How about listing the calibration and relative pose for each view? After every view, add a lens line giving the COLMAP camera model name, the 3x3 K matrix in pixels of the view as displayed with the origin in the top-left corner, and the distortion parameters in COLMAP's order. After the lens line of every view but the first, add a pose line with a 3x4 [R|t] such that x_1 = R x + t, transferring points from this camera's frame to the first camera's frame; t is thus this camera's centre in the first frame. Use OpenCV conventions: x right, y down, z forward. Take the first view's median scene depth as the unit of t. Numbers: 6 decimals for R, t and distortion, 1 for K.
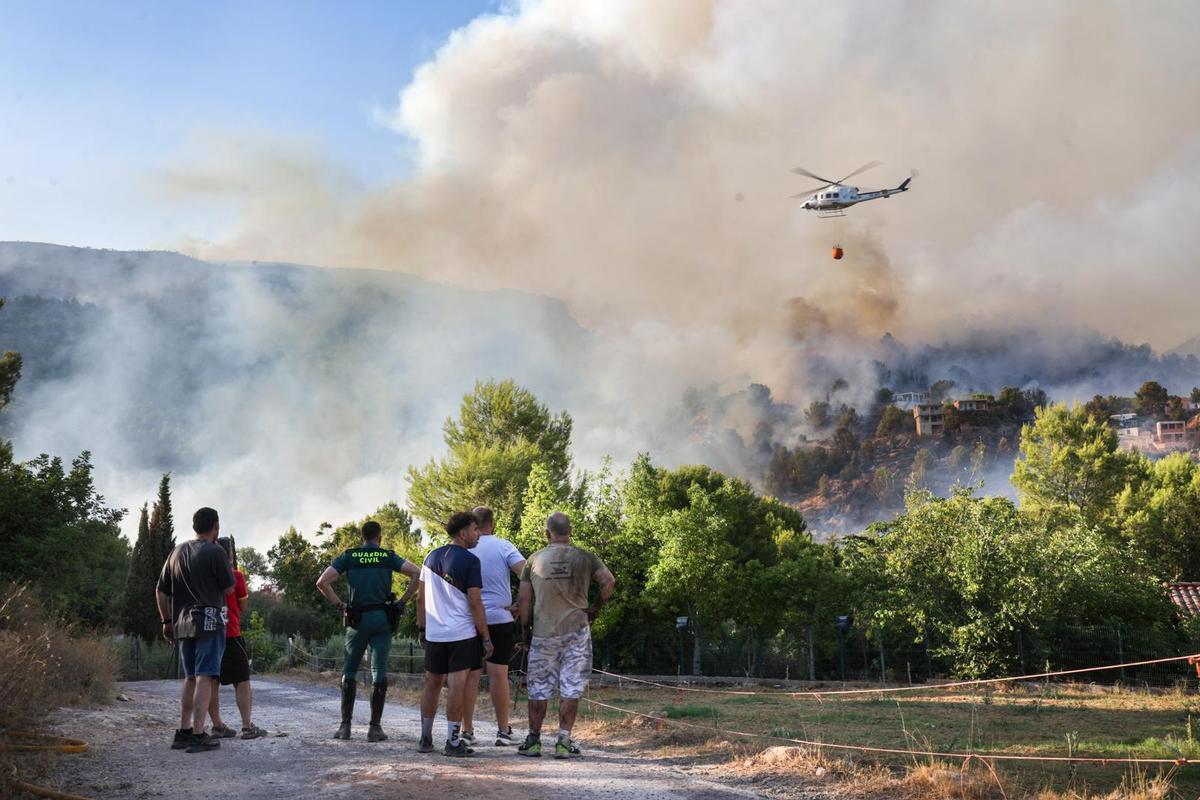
lens RADIAL K [[1322.7, 0, 600.0], [0, 1322.7, 400.0], [0, 0, 1]] dist [-0.003471, 0.001051]
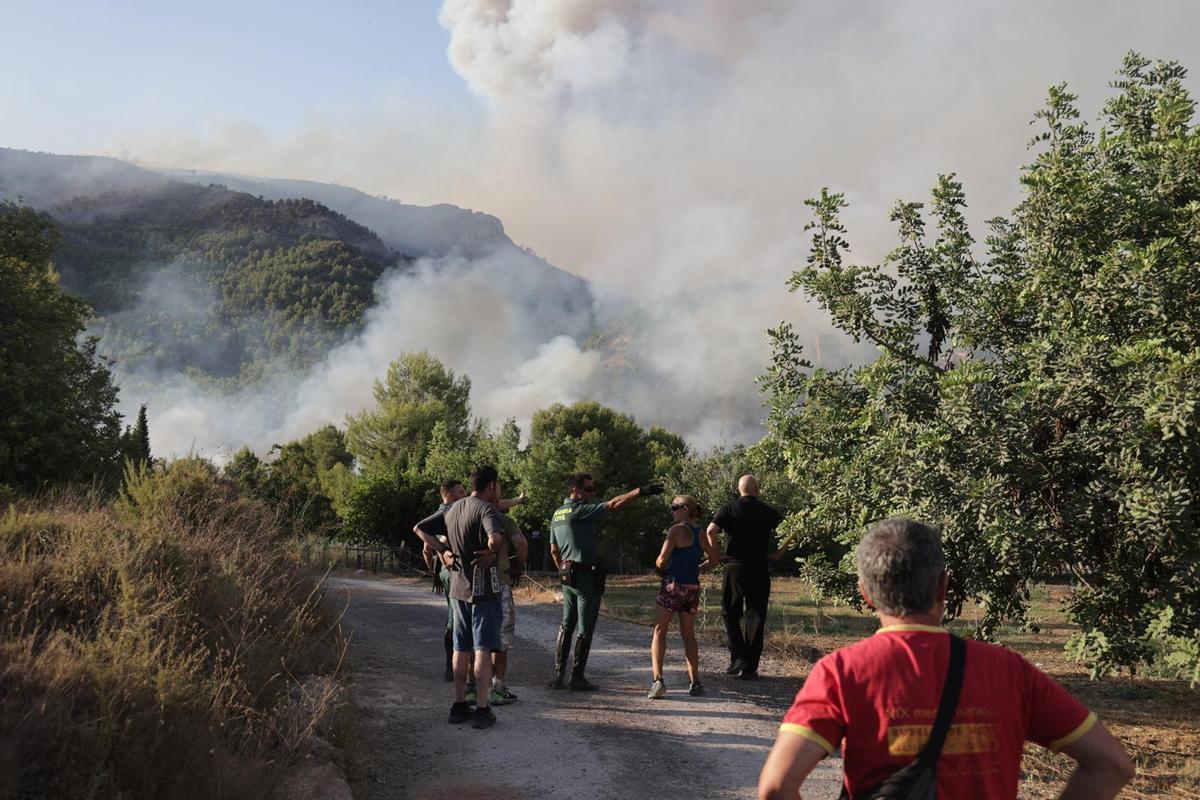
lens RADIAL K [[1302.4, 0, 600.0], [0, 1302.4, 400.0], [0, 0, 1]] dist [0.057716, -0.000185]
pose [[0.998508, 0.023673, 0.049217, 0.039750], [-0.027002, 0.997311, 0.068129, -0.052697], [-0.047472, -0.069356, 0.996462, -0.281257]]
